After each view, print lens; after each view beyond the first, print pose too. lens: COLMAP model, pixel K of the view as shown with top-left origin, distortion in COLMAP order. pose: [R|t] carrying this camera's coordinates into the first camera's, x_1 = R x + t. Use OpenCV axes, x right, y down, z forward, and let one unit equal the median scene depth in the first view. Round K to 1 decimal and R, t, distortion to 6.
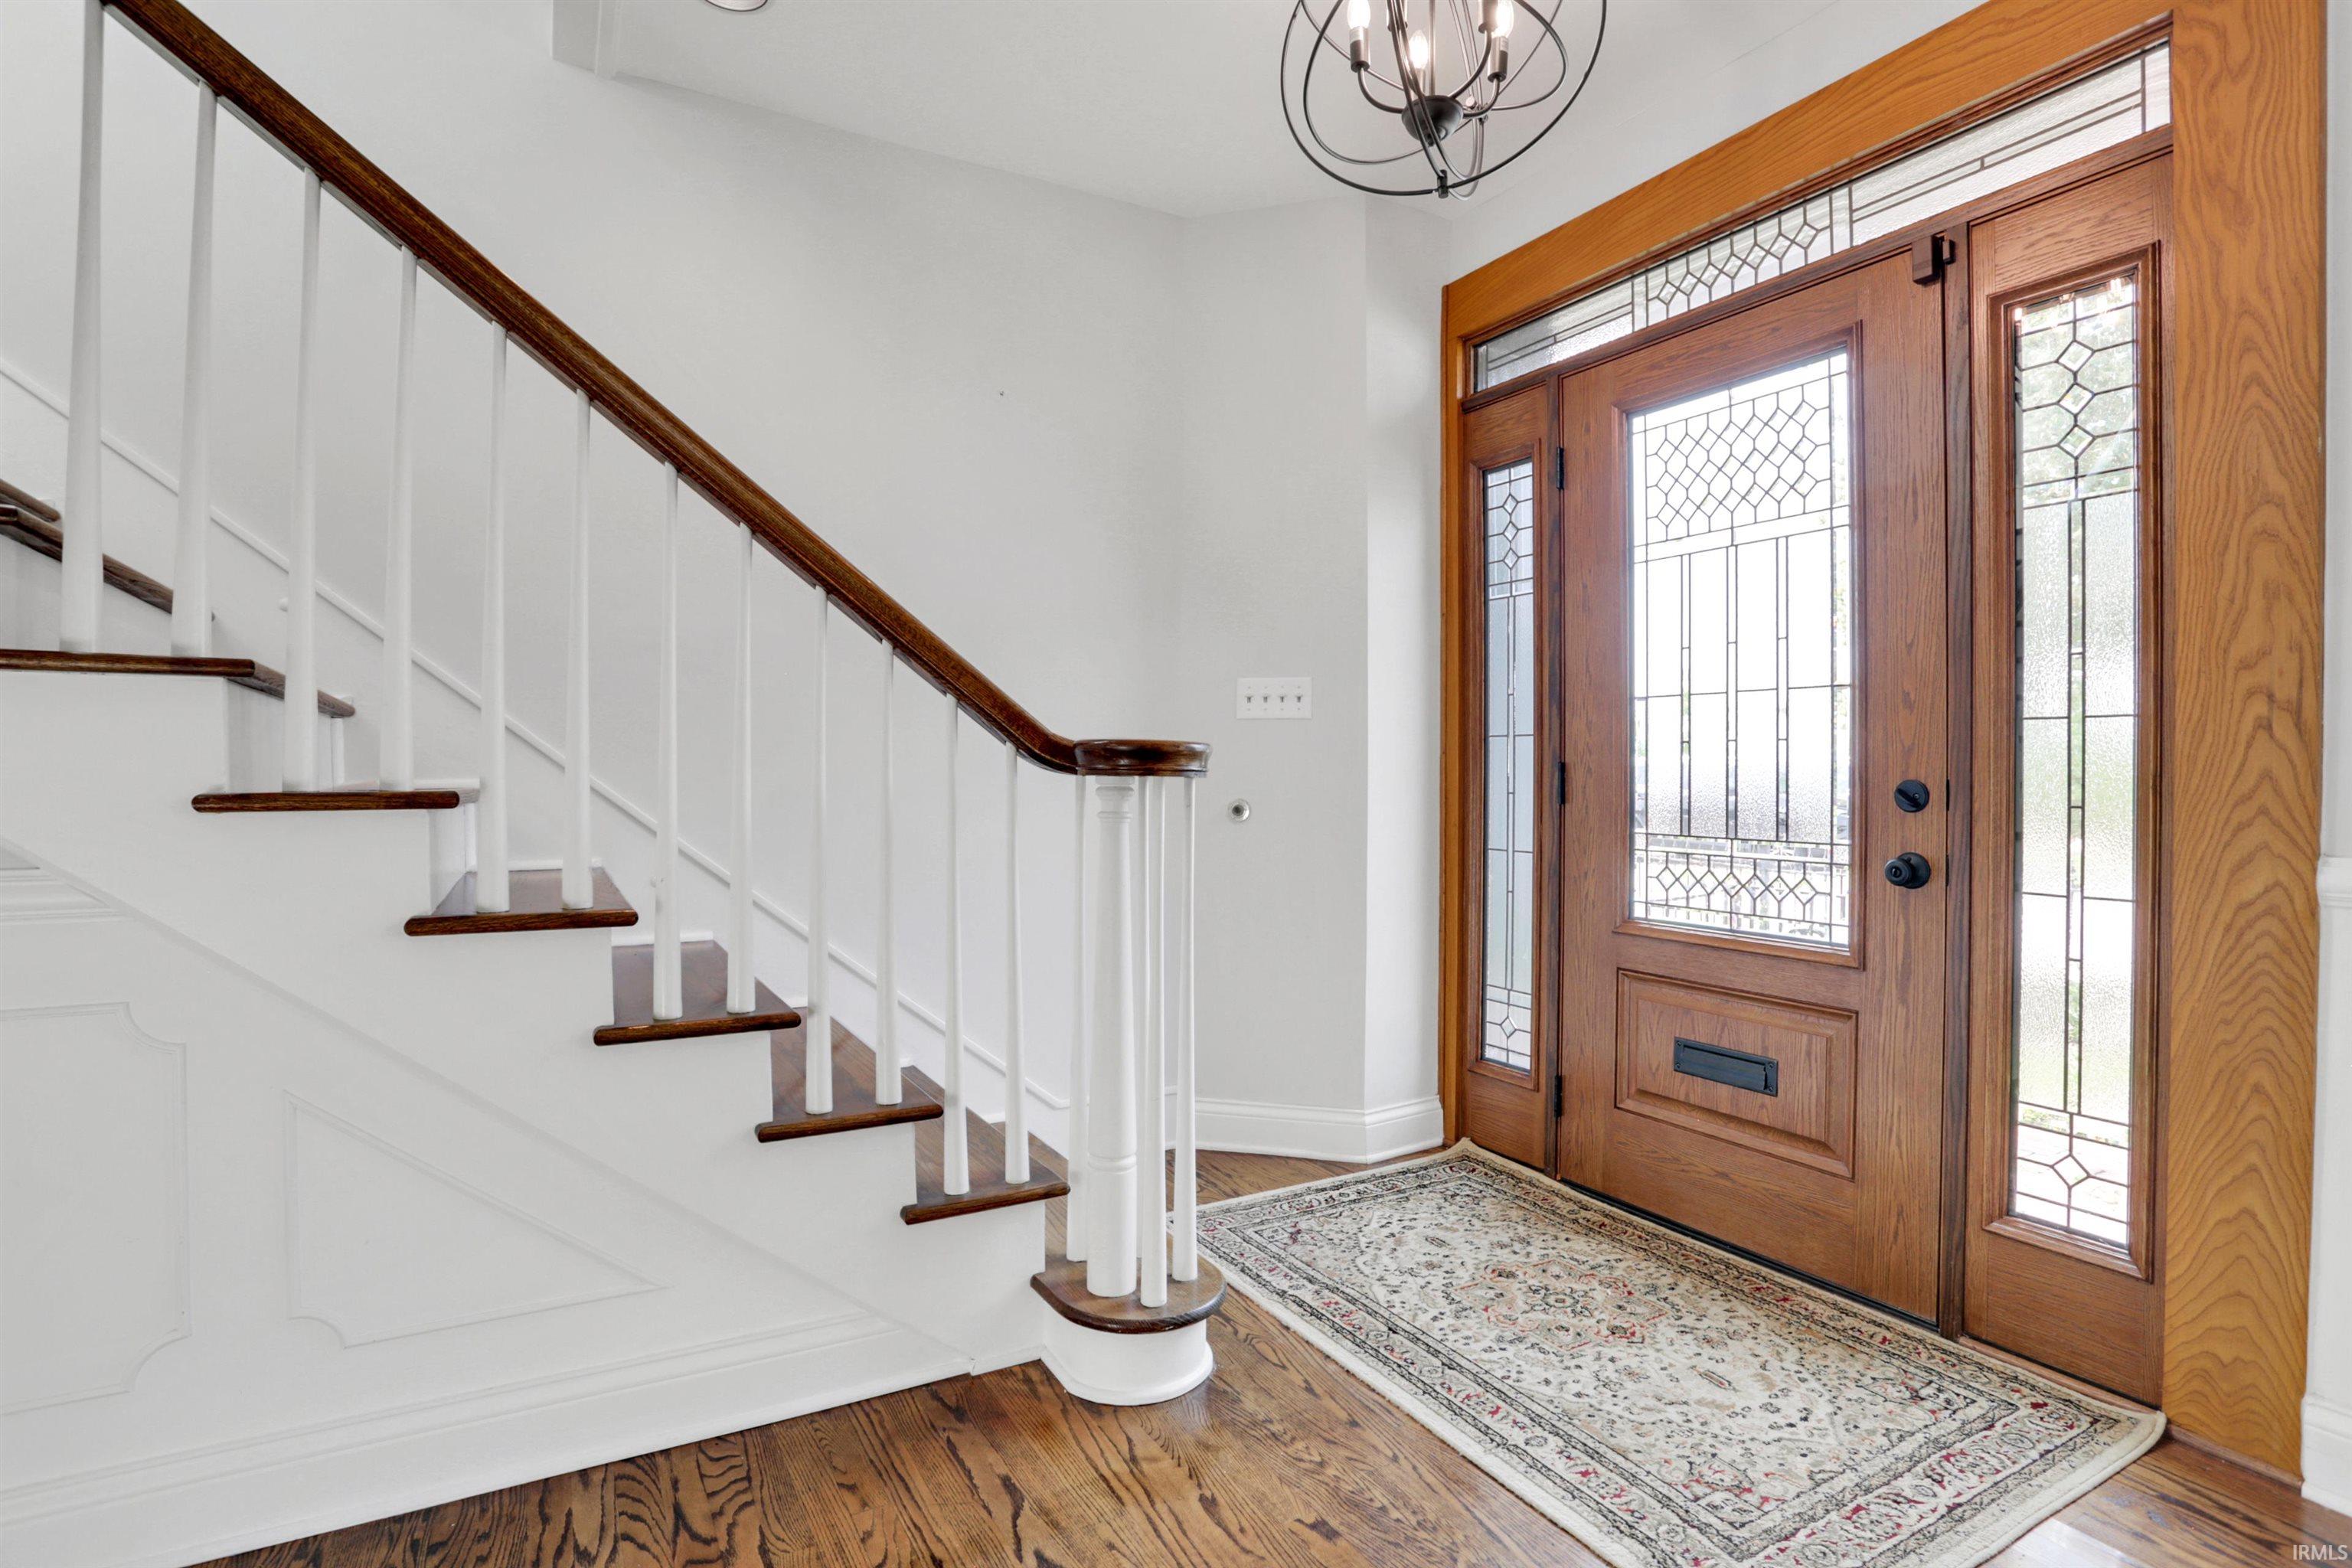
lens RADIAL K [[1142.8, 0, 1180.6], [0, 1142.8, 772.1], [0, 0, 1]] dist [-0.107797, 0.055545]
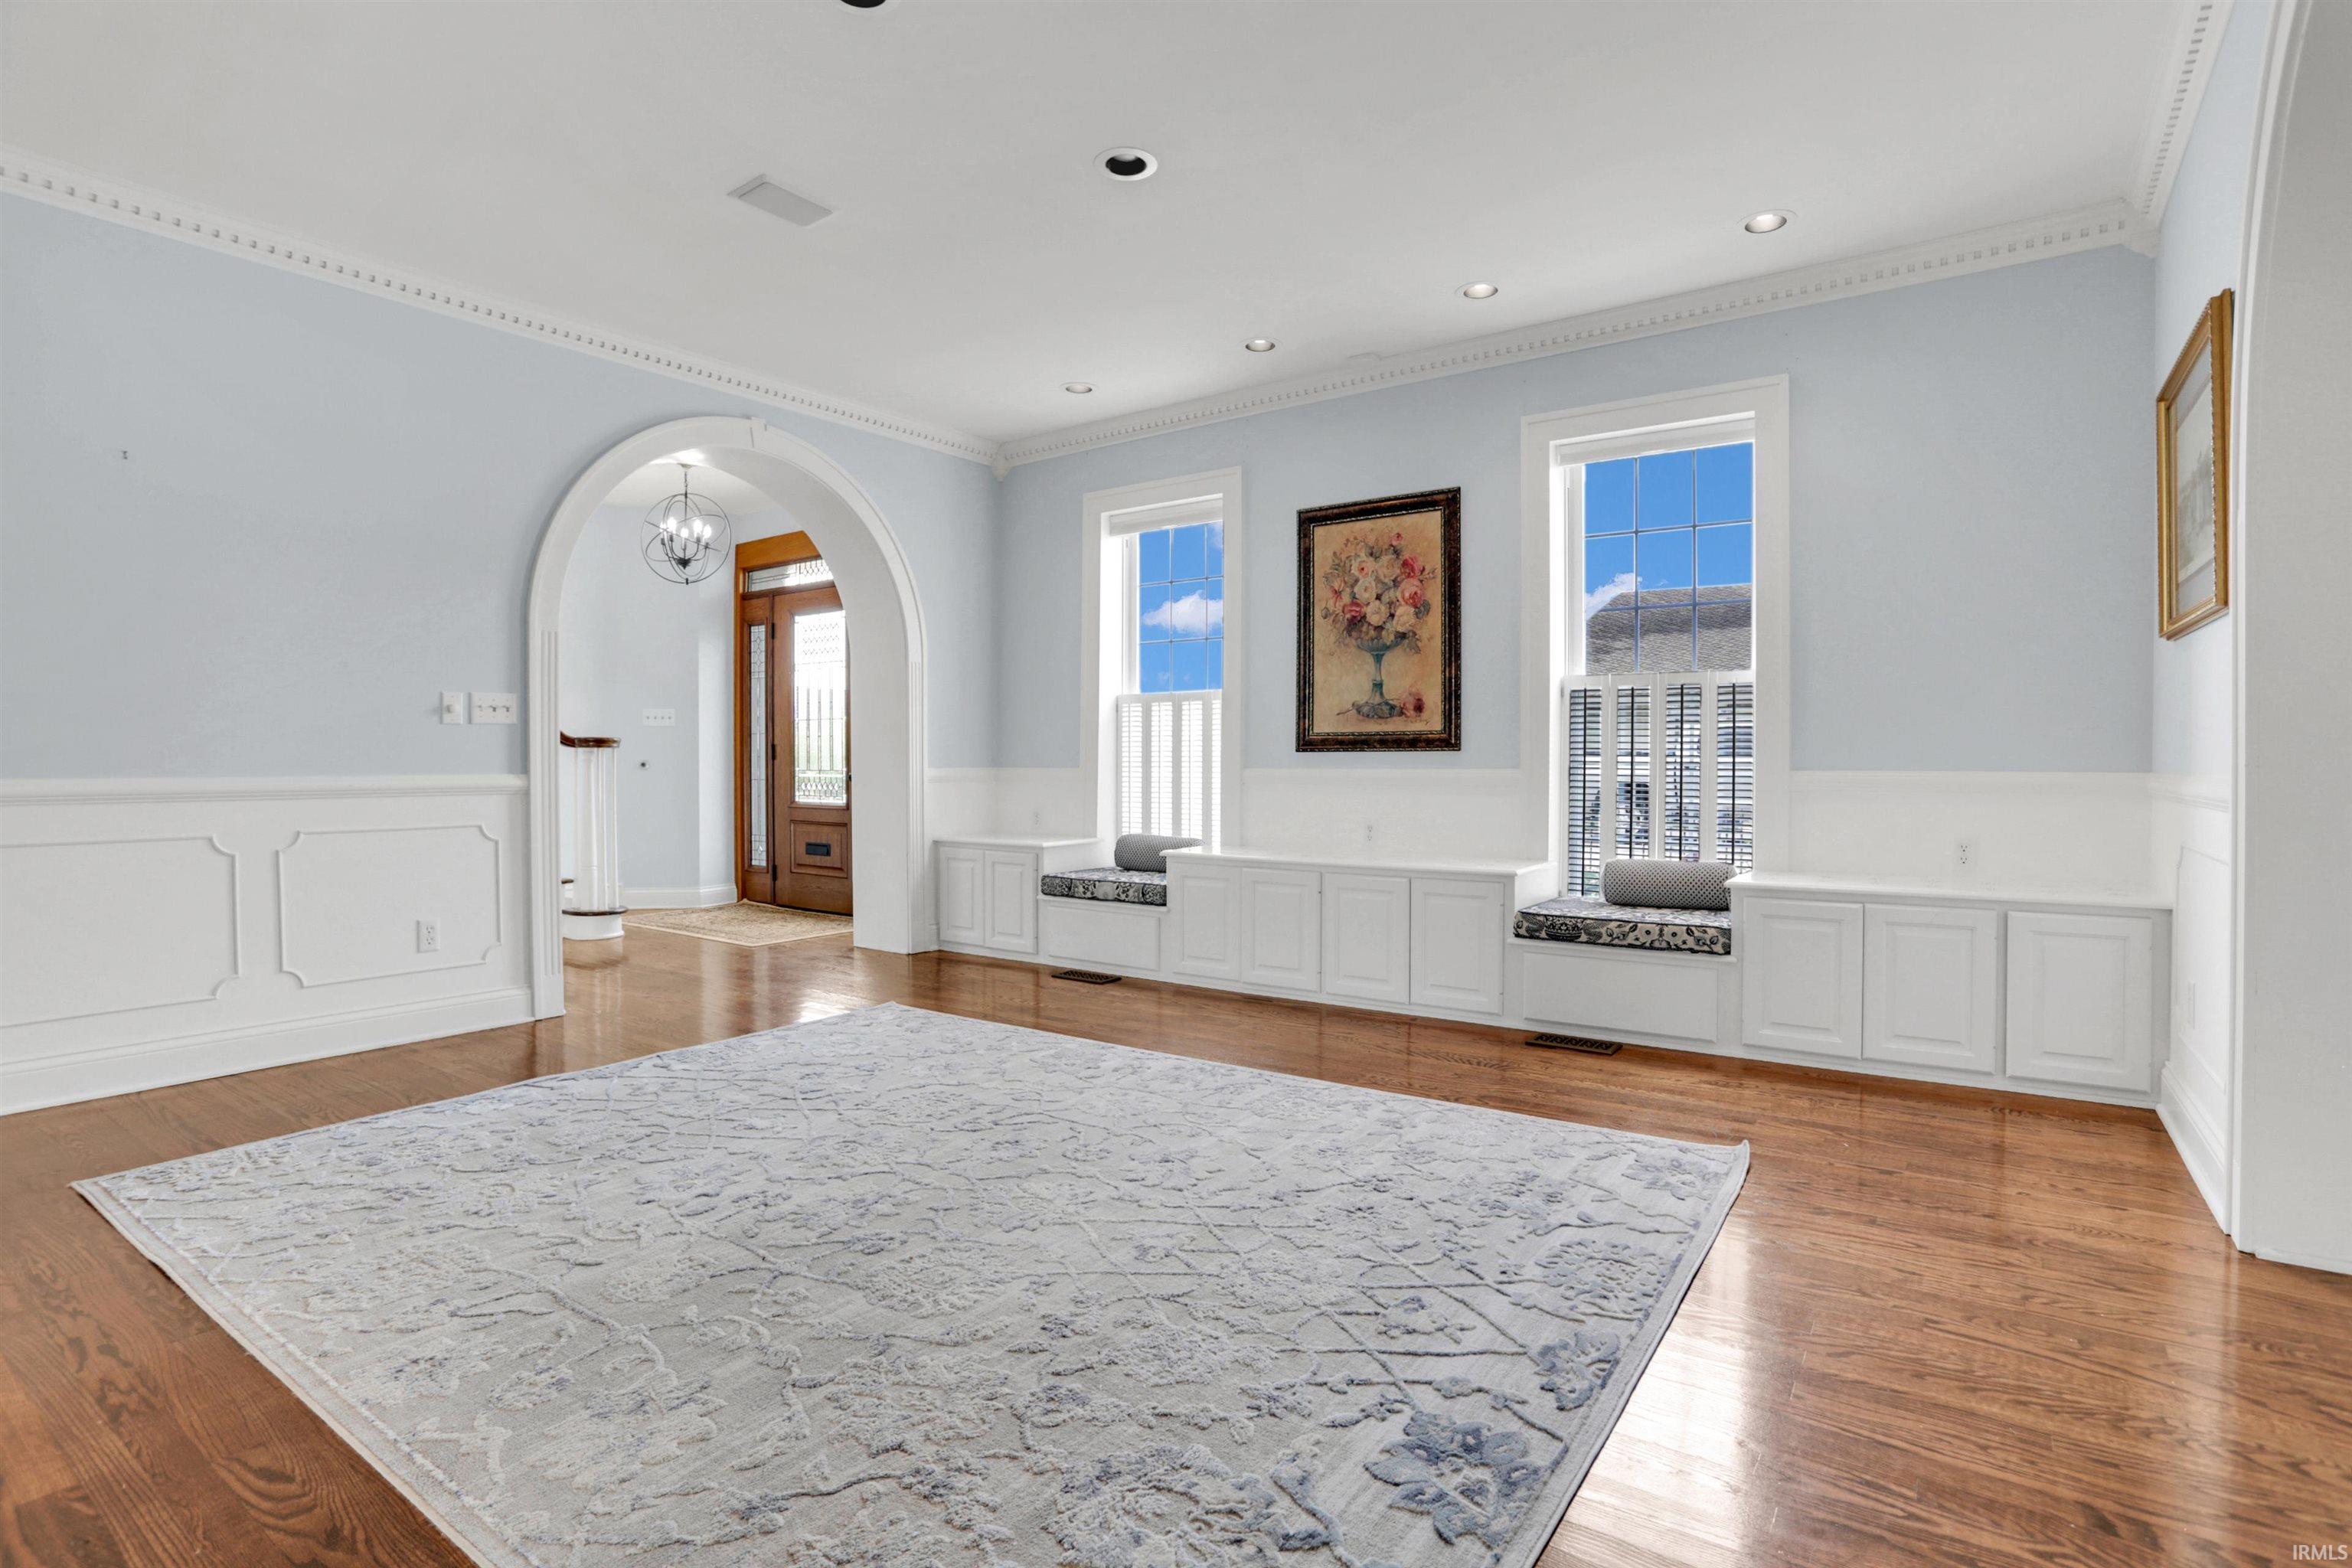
lens RADIAL K [[1142.8, 0, 1180.6], [0, 1142.8, 772.1], [0, 0, 1]] dist [-0.107797, 0.055545]
pose [[0.906506, -0.007752, 0.422122, 0.090542], [0.002660, 0.999916, 0.012651, 0.025331], [-0.422184, -0.010345, 0.906451, -1.748994]]
